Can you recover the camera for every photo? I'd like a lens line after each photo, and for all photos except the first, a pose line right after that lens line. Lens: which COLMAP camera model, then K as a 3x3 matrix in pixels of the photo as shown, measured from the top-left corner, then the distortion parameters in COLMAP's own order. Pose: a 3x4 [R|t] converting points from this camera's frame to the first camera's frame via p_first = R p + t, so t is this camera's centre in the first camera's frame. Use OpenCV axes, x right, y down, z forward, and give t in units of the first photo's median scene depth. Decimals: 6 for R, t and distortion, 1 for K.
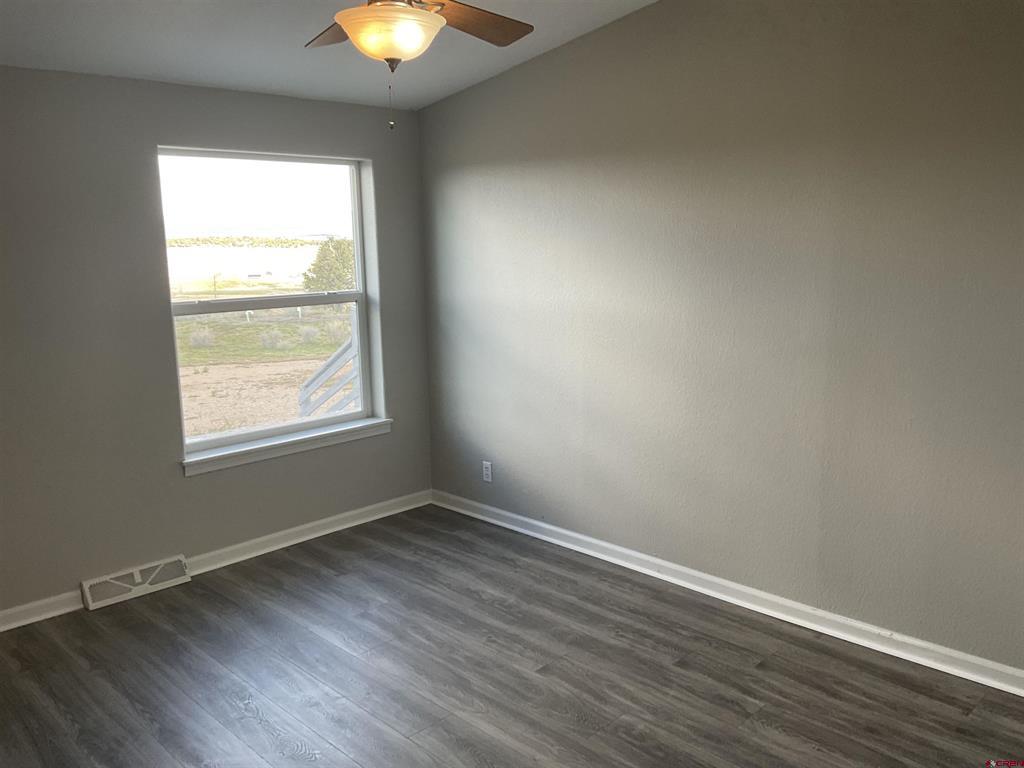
lens RADIAL K [[839.4, 0, 508.3], [0, 839.4, 389.2], [0, 0, 1]] dist [0.022027, -0.024708]
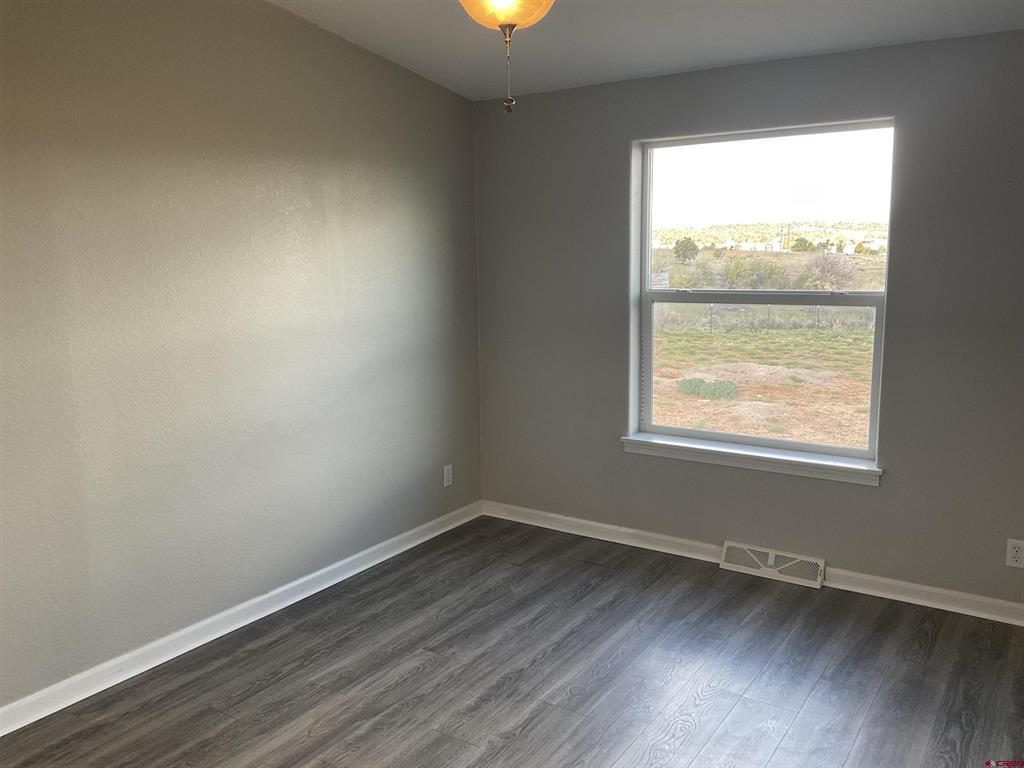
lens RADIAL K [[839.4, 0, 503.7], [0, 839.4, 375.2], [0, 0, 1]] dist [0.022027, -0.024708]
pose [[0.171888, 0.168520, -0.970595, 0.451021], [-0.150531, 0.978182, 0.143179, -0.089996], [0.973548, 0.121494, 0.193505, 0.472662]]
